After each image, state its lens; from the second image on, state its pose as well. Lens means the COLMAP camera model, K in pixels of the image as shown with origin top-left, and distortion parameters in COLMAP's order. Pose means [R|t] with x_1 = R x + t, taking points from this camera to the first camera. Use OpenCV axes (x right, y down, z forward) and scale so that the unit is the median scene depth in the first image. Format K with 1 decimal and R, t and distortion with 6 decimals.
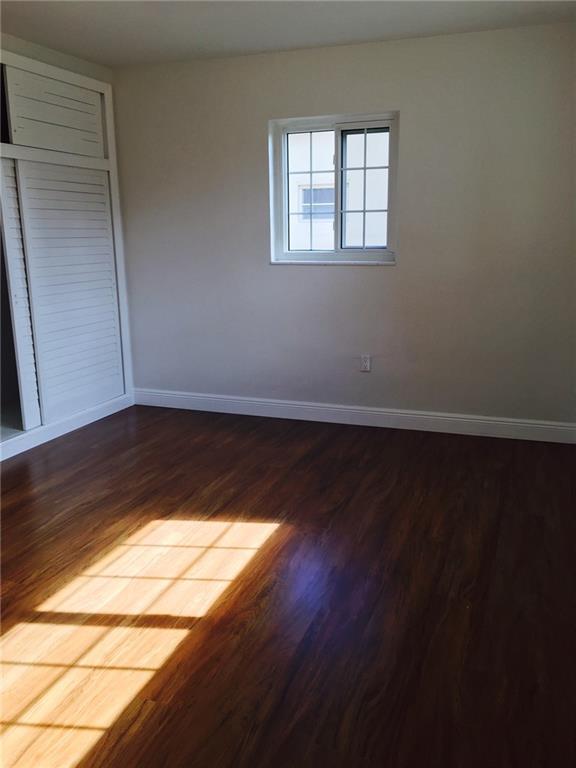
lens RADIAL K [[657.8, 0, 290.0], [0, 657.8, 386.4], [0, 0, 1]] dist [0.045132, -0.018790]
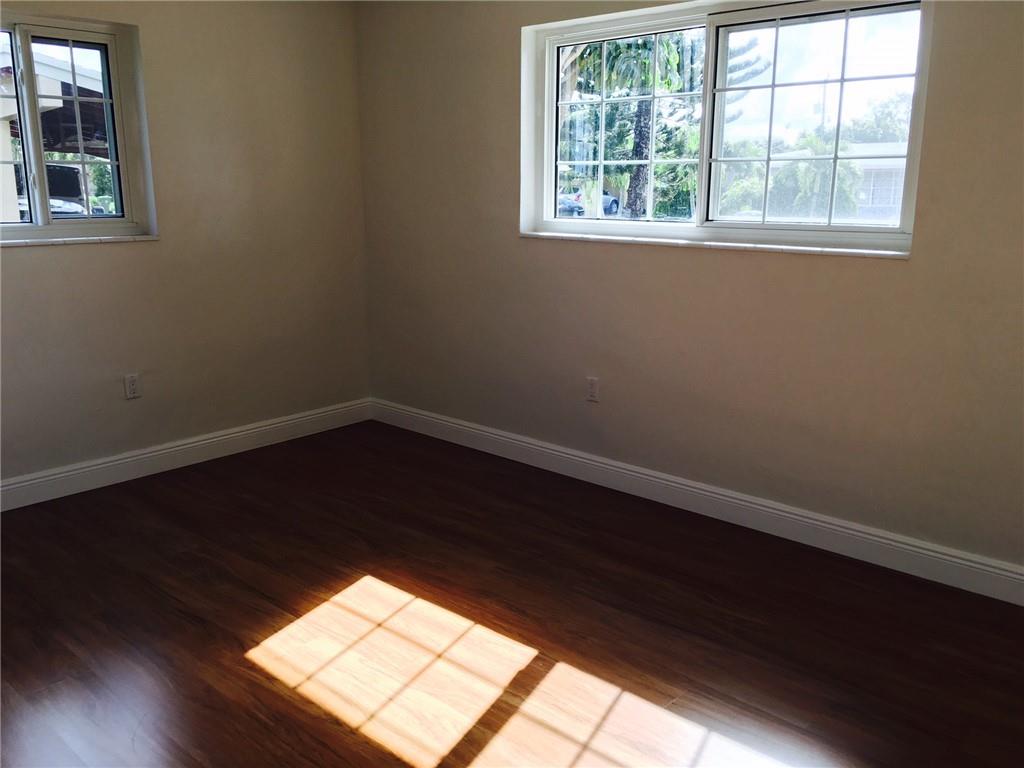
lens RADIAL K [[877.1, 0, 513.9], [0, 877.1, 381.5], [0, 0, 1]] dist [0.045132, -0.018790]
pose [[0.384171, -0.192615, 0.902946, -0.922458], [0.217570, 0.969340, 0.114210, -0.097194], [-0.897260, 0.152577, 0.414299, 0.444647]]
